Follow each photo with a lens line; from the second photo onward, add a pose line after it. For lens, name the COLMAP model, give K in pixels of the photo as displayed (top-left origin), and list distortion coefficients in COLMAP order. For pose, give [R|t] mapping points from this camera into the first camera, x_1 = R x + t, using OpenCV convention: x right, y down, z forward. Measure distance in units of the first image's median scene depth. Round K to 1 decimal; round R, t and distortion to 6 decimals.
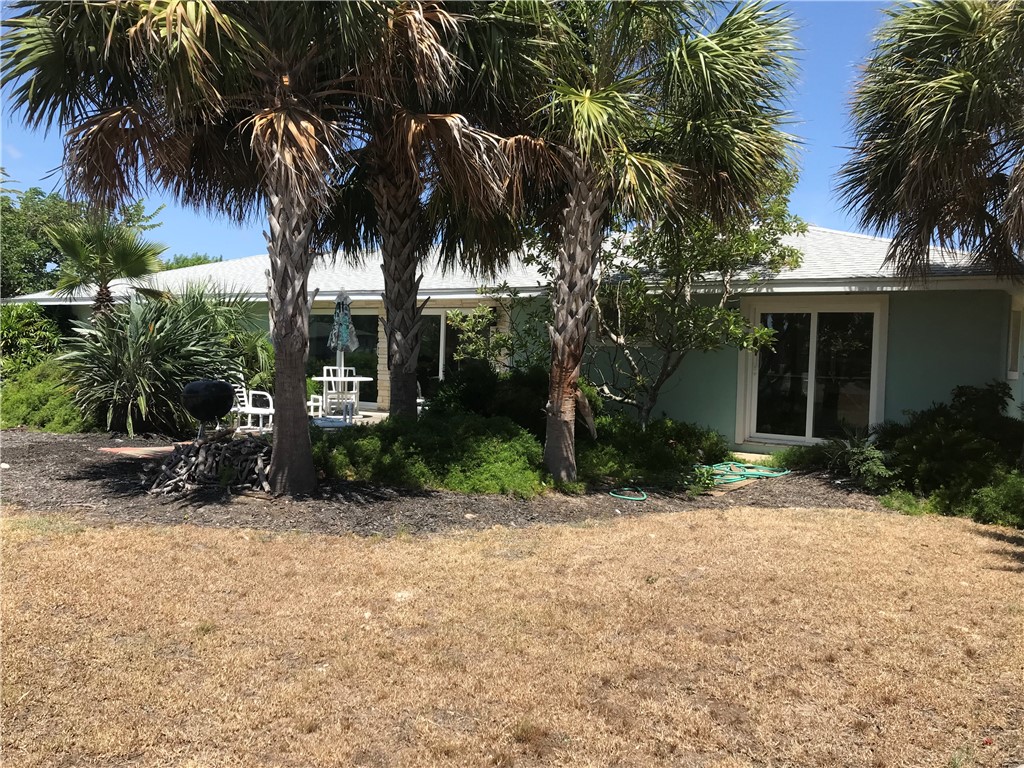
lens RADIAL K [[834.8, 0, 513.9], [0, 834.8, 376.6], [0, 0, 1]] dist [0.044936, -0.053857]
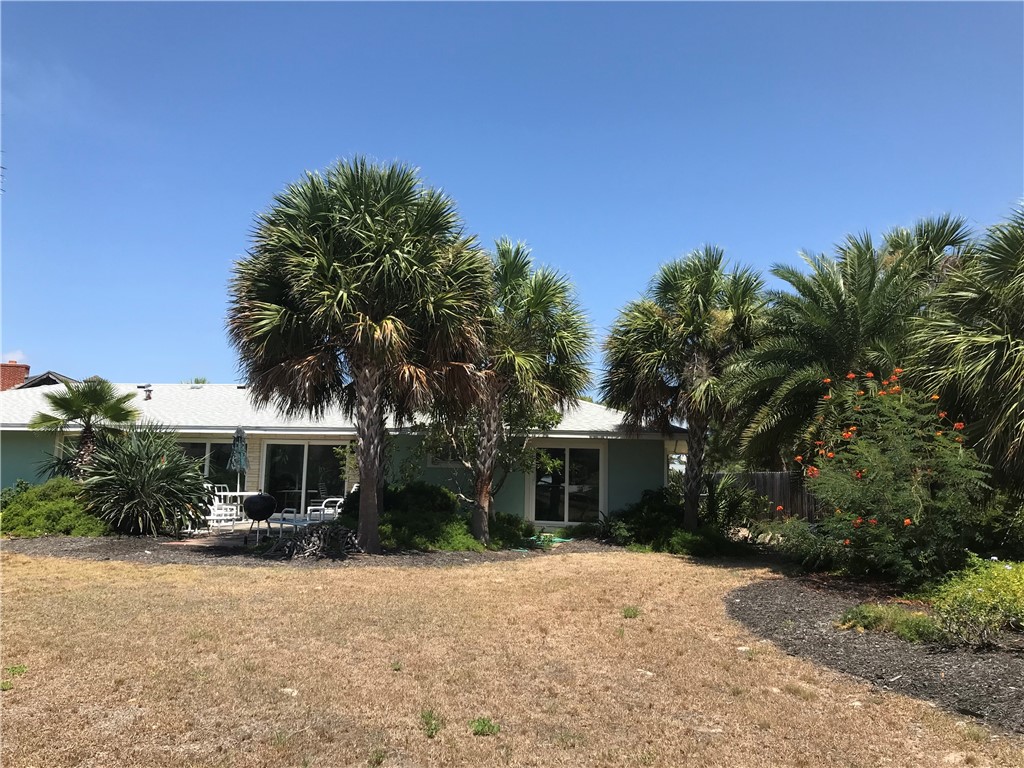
lens RADIAL K [[834.8, 0, 513.9], [0, 834.8, 376.6], [0, 0, 1]] dist [0.044936, -0.053857]
pose [[0.899300, 0.041216, 0.435385, -0.646420], [0.015939, 0.991799, -0.126812, -0.008704], [-0.437041, 0.120982, 0.891268, -0.662235]]
